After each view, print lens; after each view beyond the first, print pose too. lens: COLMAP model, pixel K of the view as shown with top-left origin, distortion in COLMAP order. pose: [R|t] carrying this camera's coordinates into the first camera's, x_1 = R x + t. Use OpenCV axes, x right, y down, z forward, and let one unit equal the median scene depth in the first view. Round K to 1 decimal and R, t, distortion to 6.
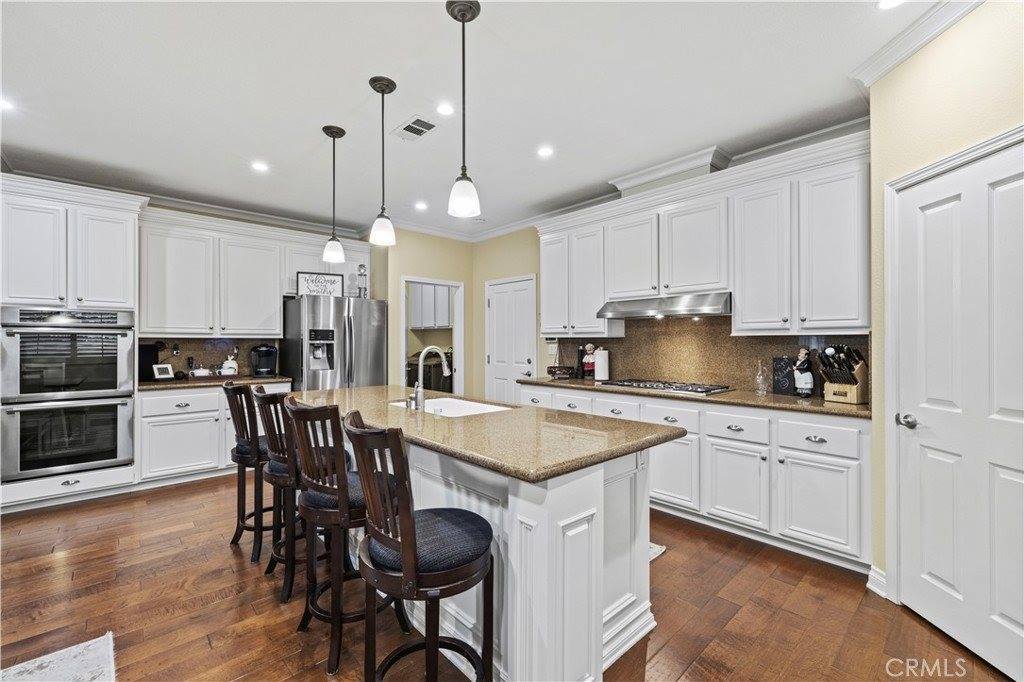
lens RADIAL K [[433.0, 0, 507.5], [0, 433.0, 342.3], [0, 0, 1]] dist [-0.000234, 0.001115]
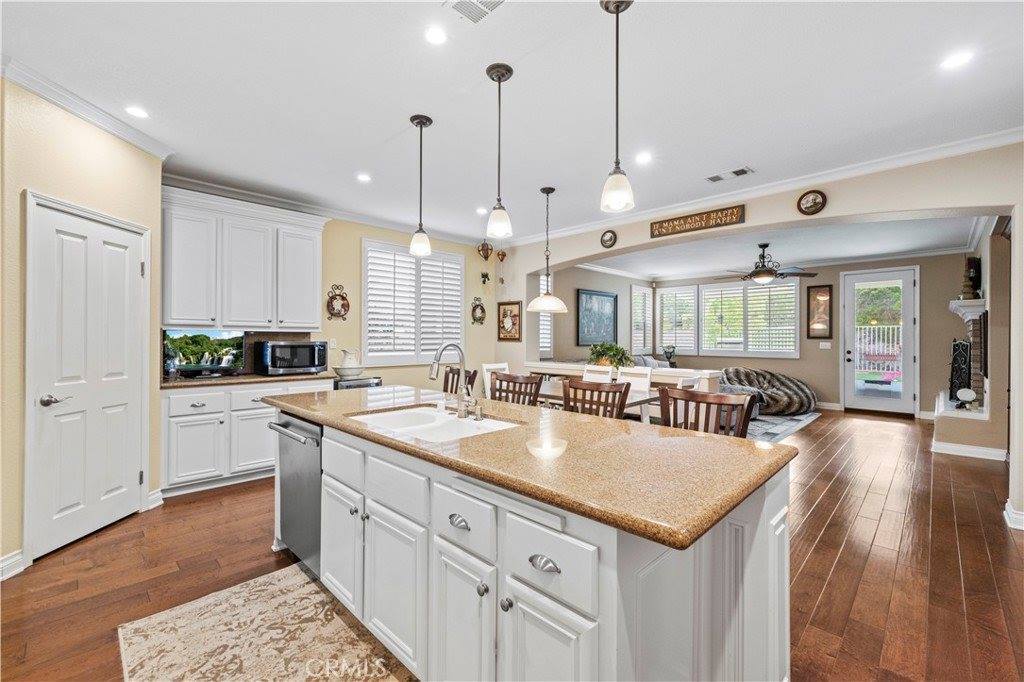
lens RADIAL K [[433.0, 0, 509.2], [0, 433.0, 336.9], [0, 0, 1]] dist [-0.000234, 0.001115]
pose [[-0.998784, -0.005405, -0.049012, -0.170682], [-0.005239, 0.999980, -0.003522, 0.000501], [0.049030, -0.003261, -0.998792, 1.264612]]
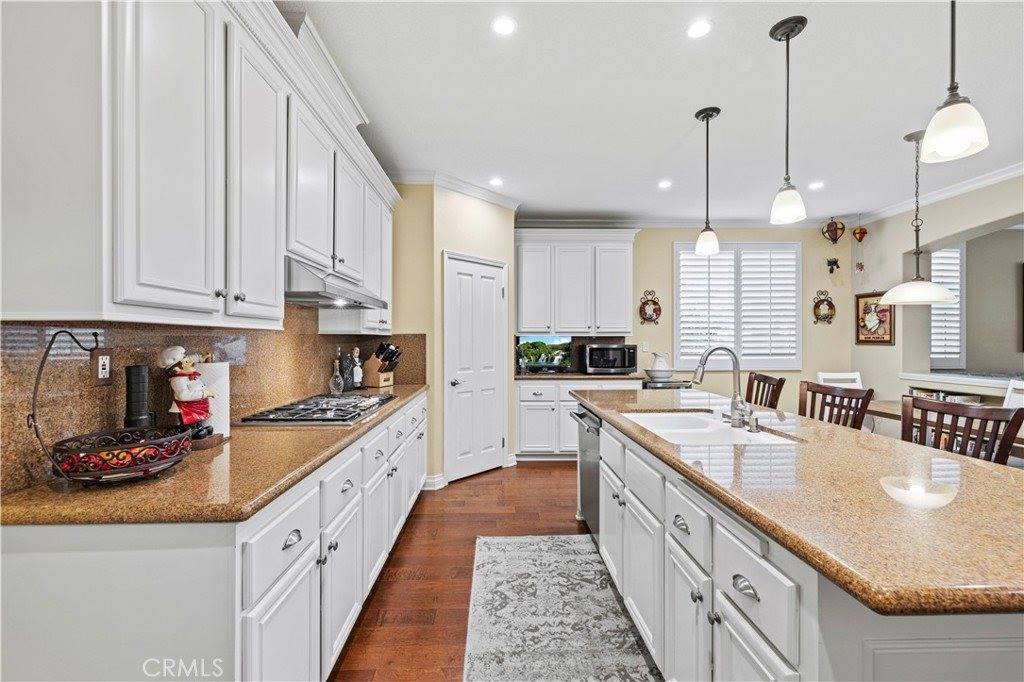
lens RADIAL K [[433.0, 0, 503.4], [0, 433.0, 341.7], [0, 0, 1]] dist [-0.000234, 0.001115]
pose [[-0.756542, -0.000384, 0.653945, -0.265234], [0.000691, 0.999999, 0.001386, 0.000606], [-0.653945, 0.001500, -0.756541, 1.273077]]
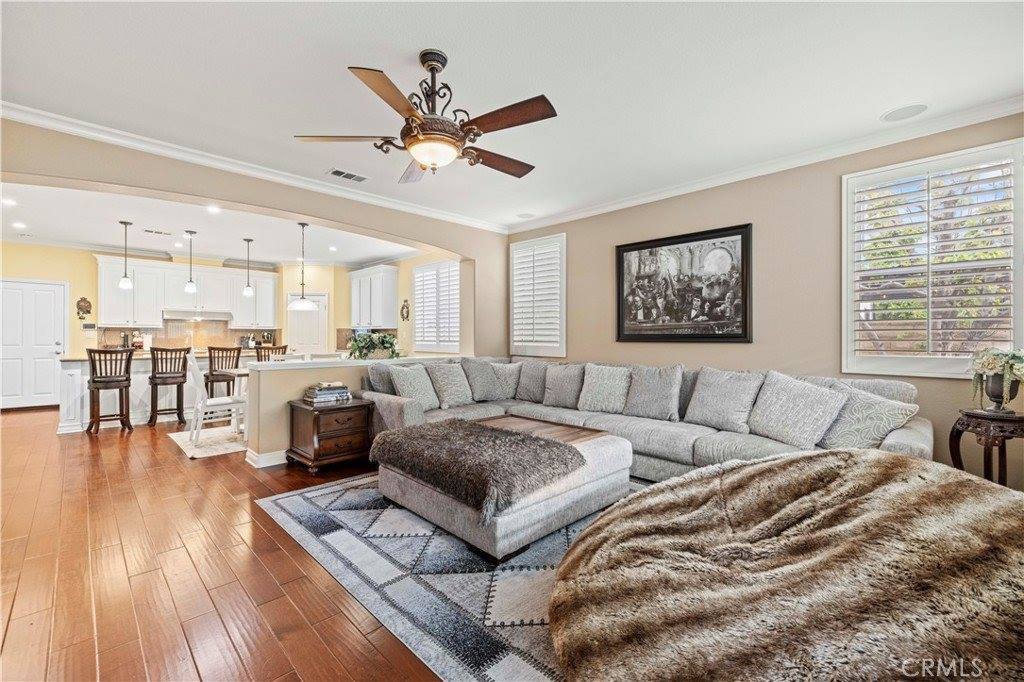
lens RADIAL K [[433.0, 0, 509.2], [0, 433.0, 338.5], [0, 0, 1]] dist [-0.000234, 0.001115]
pose [[-0.041909, -0.006697, 0.999099, -1.930745], [-0.003063, 0.999974, 0.006575, 0.020605], [-0.999117, -0.002785, -0.041928, -0.534883]]
